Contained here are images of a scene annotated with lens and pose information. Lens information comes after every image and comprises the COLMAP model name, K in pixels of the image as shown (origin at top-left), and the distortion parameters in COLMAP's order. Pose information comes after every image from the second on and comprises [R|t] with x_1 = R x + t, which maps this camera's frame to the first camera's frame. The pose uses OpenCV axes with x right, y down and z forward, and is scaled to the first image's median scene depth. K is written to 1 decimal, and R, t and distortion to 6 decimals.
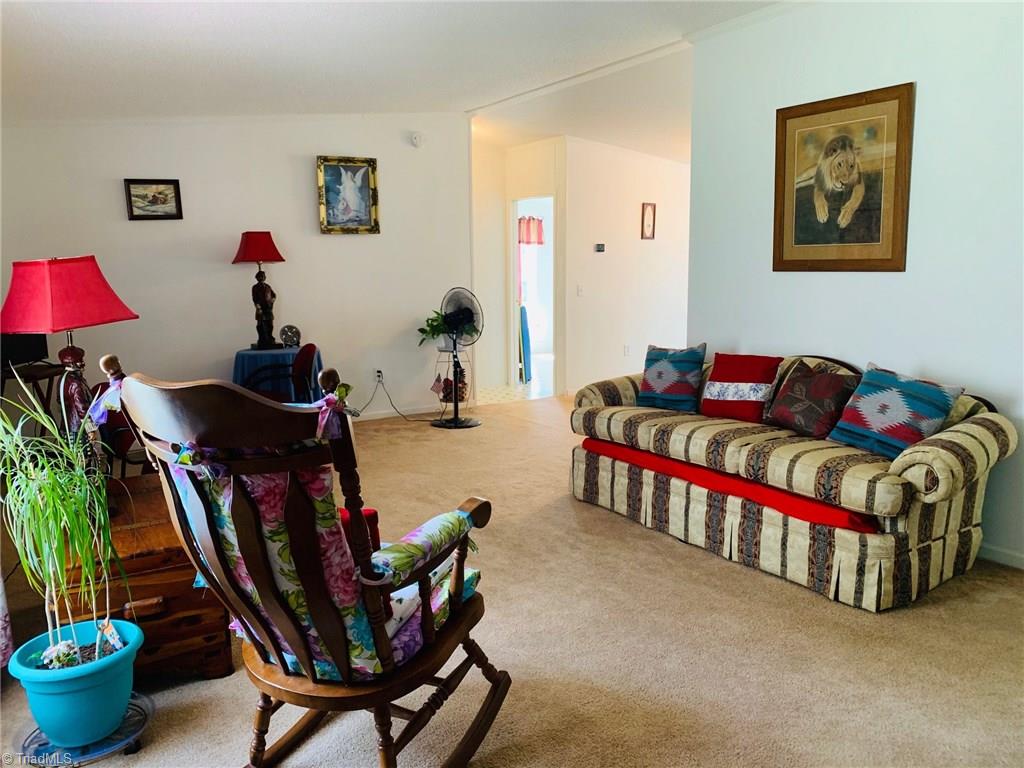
lens RADIAL K [[772.6, 0, 517.9], [0, 772.6, 382.3], [0, 0, 1]] dist [0.037258, -0.036194]
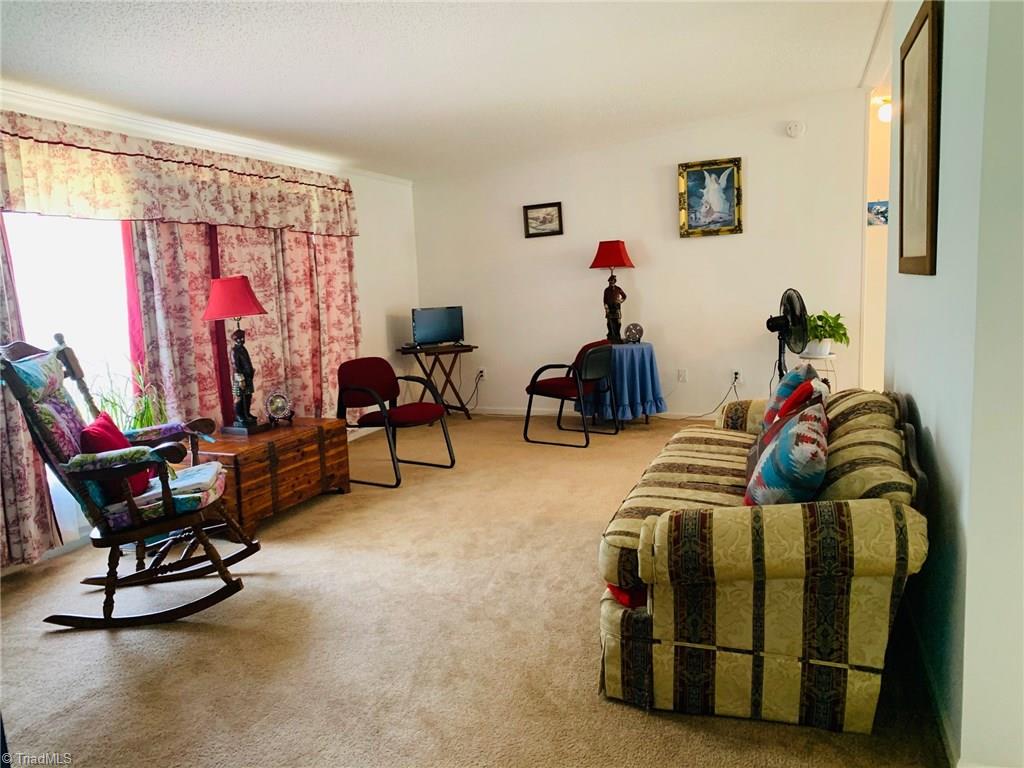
lens RADIAL K [[772.6, 0, 514.3], [0, 772.6, 386.8], [0, 0, 1]] dist [0.037258, -0.036194]
pose [[0.597537, 0.100530, -0.795514, 0.474546], [-0.089726, 0.994262, 0.058250, -0.031668], [0.796805, 0.036572, 0.603128, 0.194900]]
